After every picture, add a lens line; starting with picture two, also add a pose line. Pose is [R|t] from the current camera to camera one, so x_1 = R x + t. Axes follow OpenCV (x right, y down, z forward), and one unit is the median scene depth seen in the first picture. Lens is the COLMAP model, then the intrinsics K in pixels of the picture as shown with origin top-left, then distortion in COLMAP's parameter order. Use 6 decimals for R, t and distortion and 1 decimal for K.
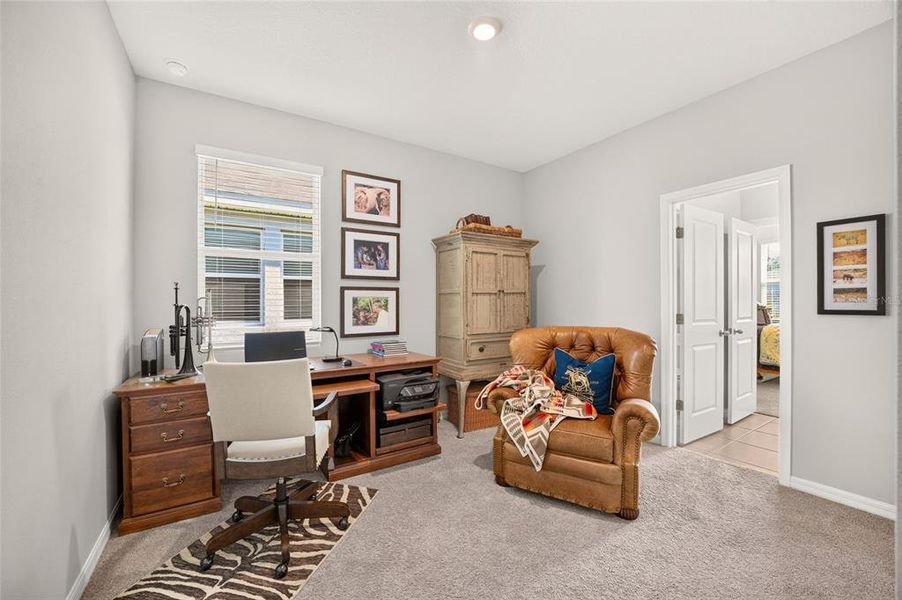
lens RADIAL K [[376.5, 0, 456.5], [0, 376.5, 300.2], [0, 0, 1]] dist [-0.014111, -0.000402]
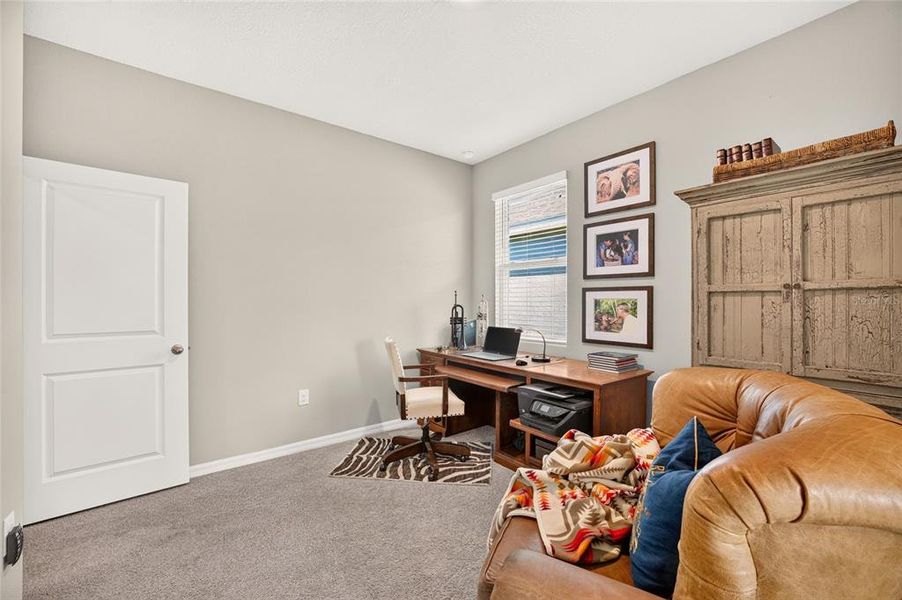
lens RADIAL K [[376.5, 0, 454.2], [0, 376.5, 300.4], [0, 0, 1]] dist [-0.014111, -0.000402]
pose [[0.070714, 0.005221, -0.997483, 0.586951], [-0.001297, 0.999986, 0.005142, -0.008658], [0.997496, 0.000930, 0.070719, 0.586066]]
